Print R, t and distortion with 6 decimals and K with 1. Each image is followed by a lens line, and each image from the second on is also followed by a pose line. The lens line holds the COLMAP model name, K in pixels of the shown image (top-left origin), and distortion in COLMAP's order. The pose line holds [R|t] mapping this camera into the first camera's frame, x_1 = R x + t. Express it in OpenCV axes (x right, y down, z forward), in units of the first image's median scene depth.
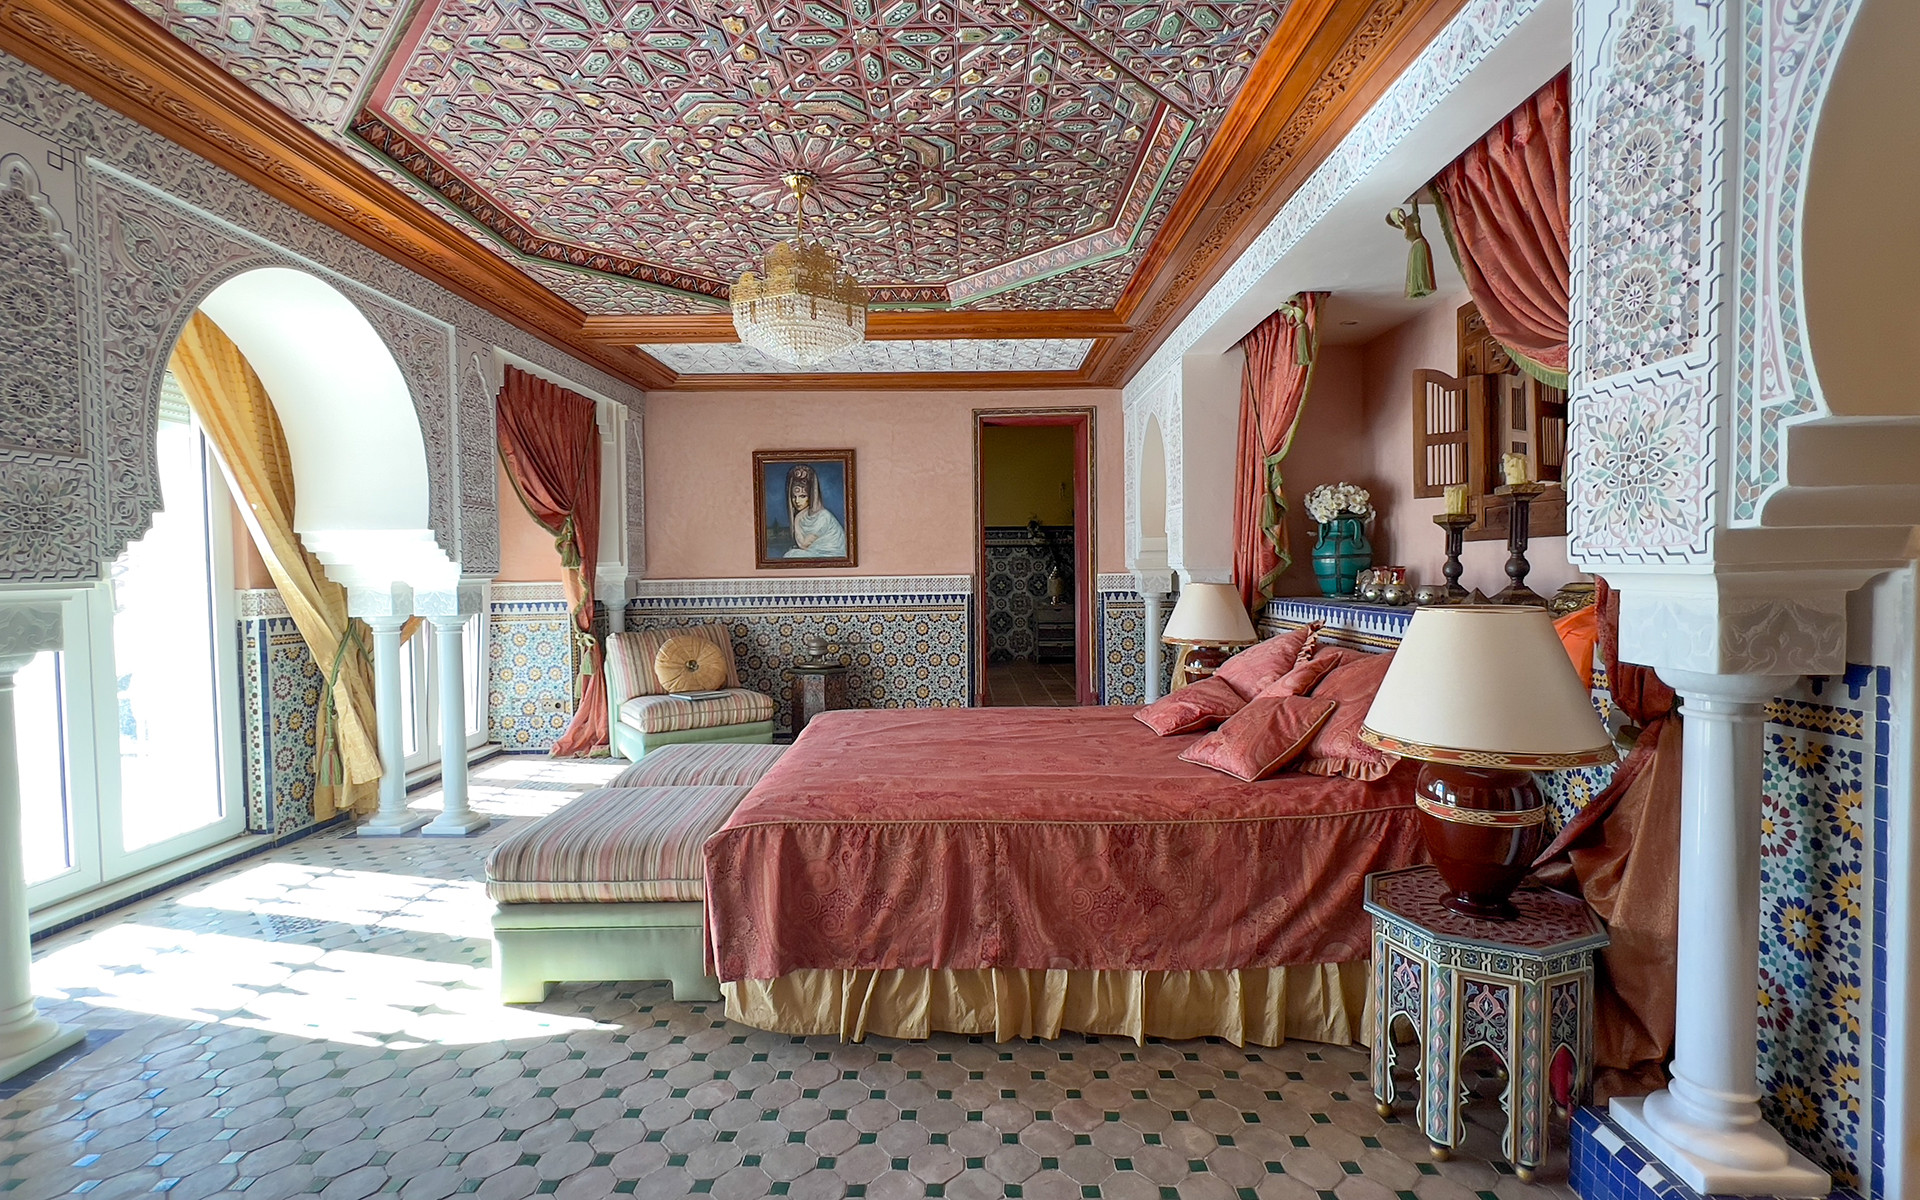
lens RADIAL K [[860.6, 0, 967.0], [0, 860.6, 598.2], [0, 0, 1]] dist [-0.003192, 0.000756]
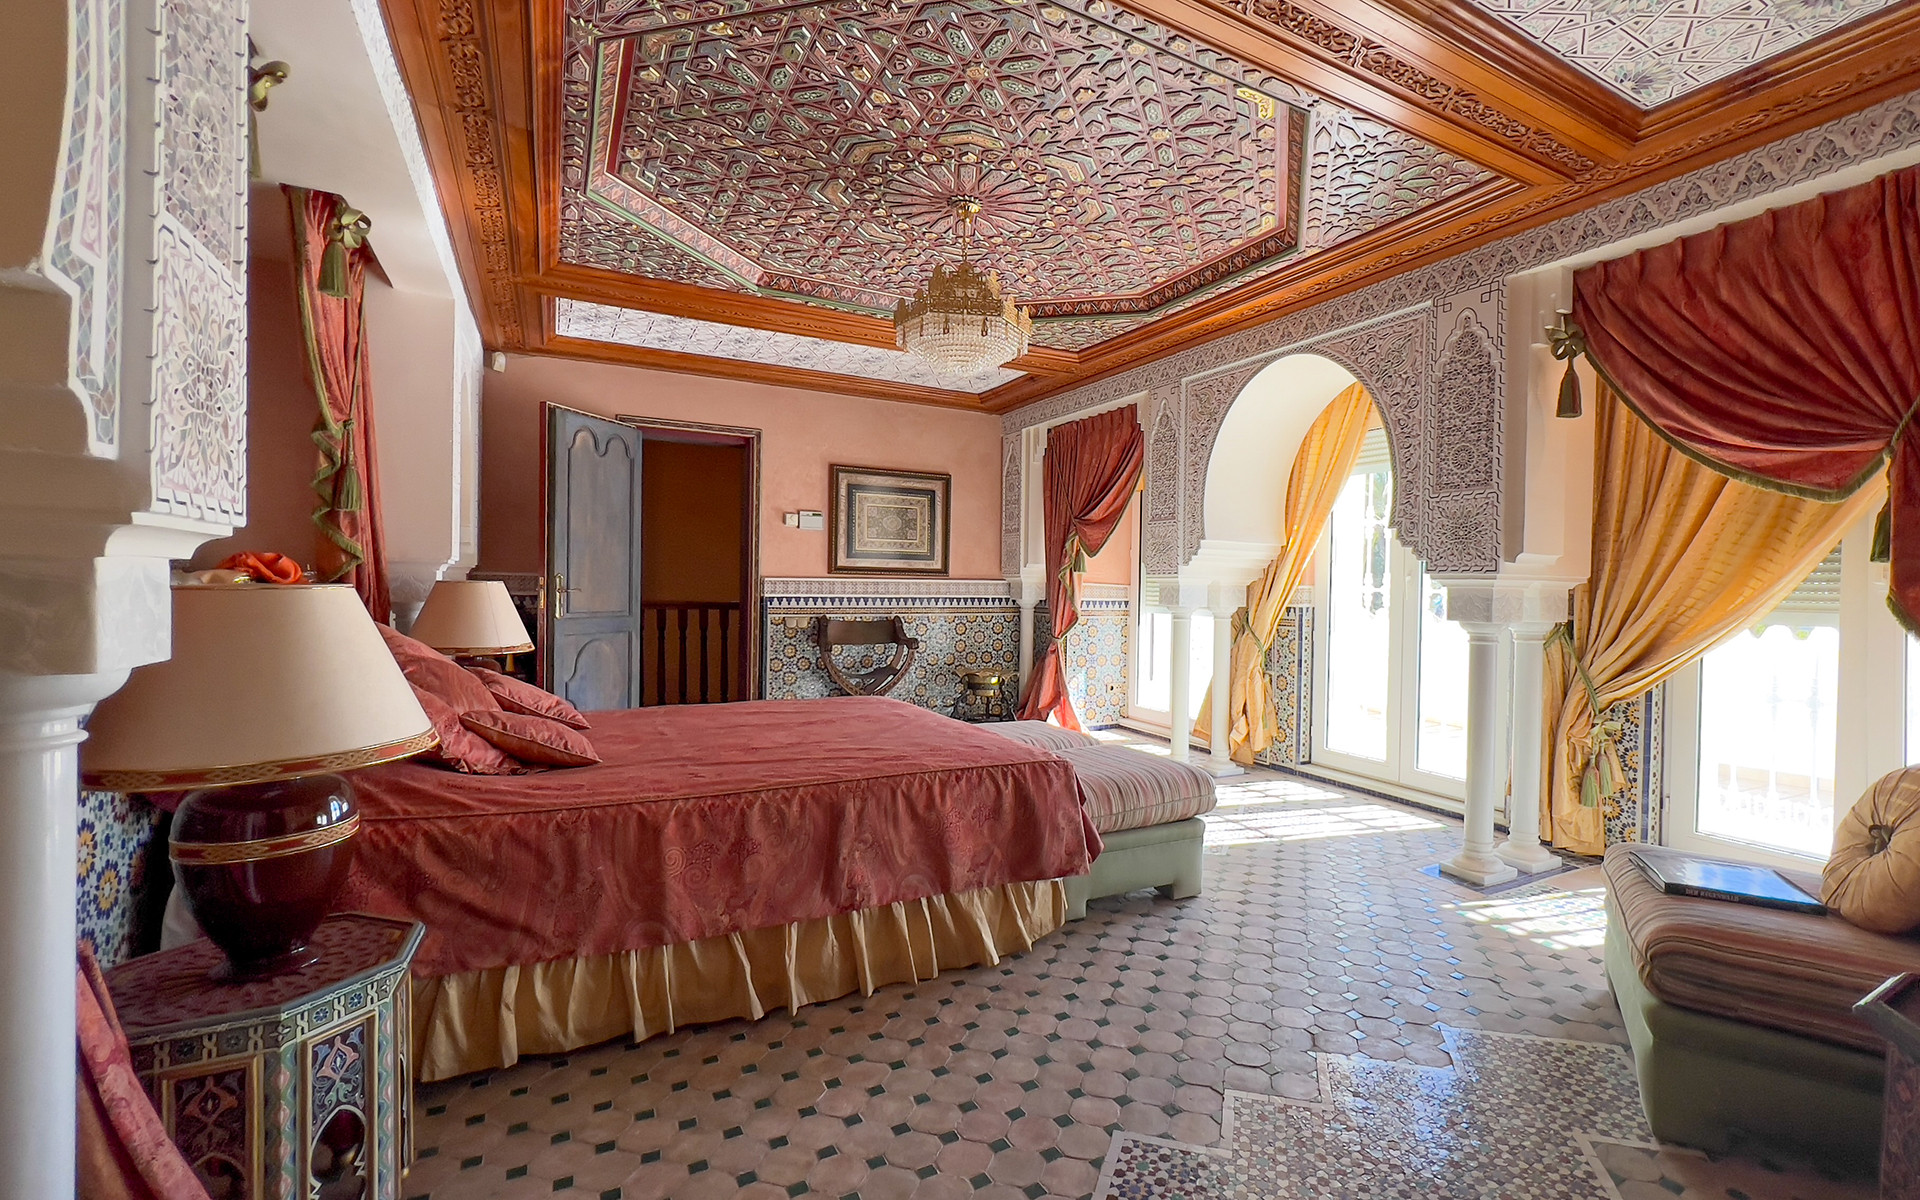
lens RADIAL K [[853.8, 0, 1071.2], [0, 853.8, 597.0], [0, 0, 1]] dist [-0.001513, 0.000319]
pose [[-0.856106, 0.004627, -0.516779, 0.197342], [-0.024925, 0.998427, 0.050229, -0.040579], [0.516198, 0.055882, -0.854644, 1.620951]]
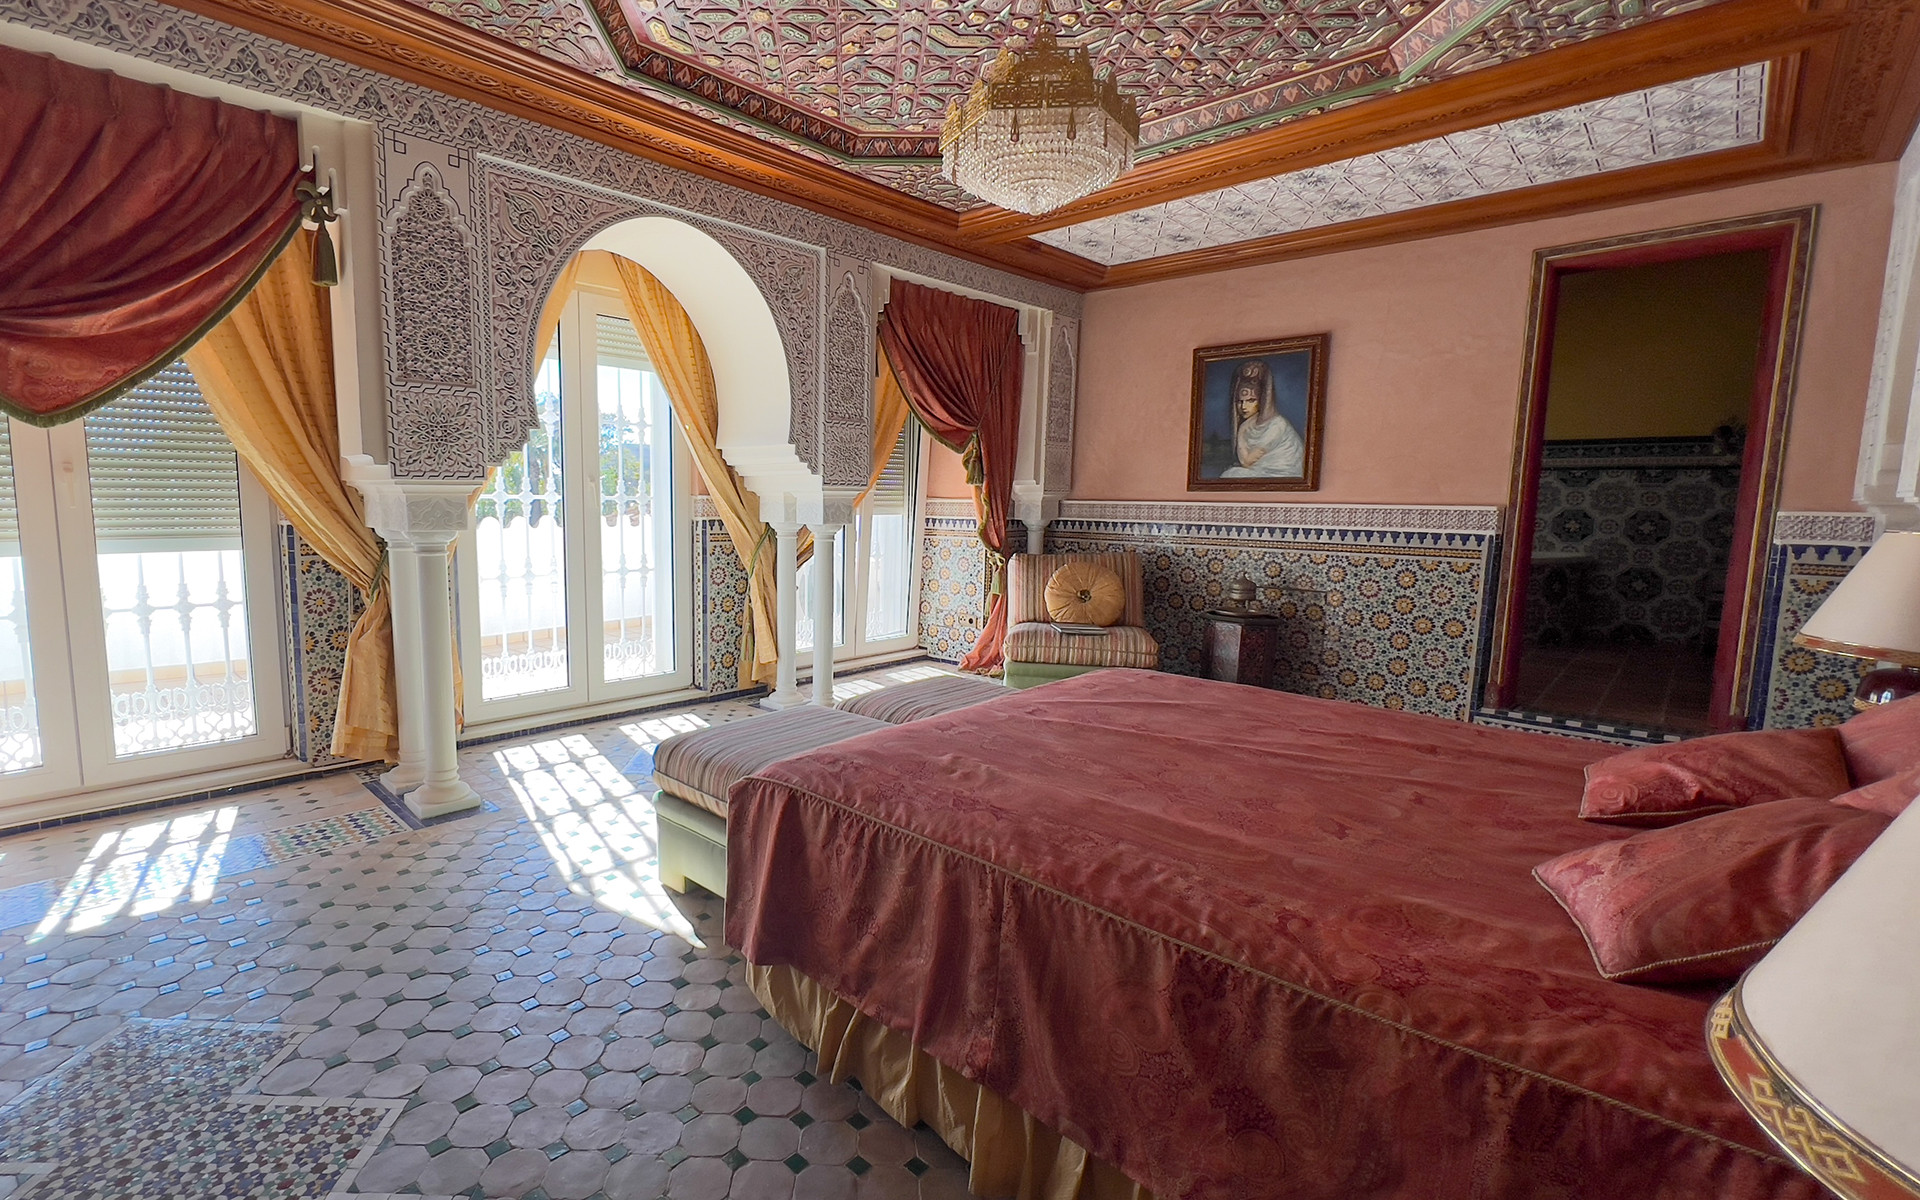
lens RADIAL K [[864.4, 0, 849.9], [0, 864.4, 598.5], [0, 0, 1]] dist [-0.000695, 0.000385]
pose [[0.697846, 0.107915, -0.708071, 0.222019], [-0.048062, 0.993412, 0.104035, -0.002576], [0.714633, -0.038569, 0.698435, 0.272365]]
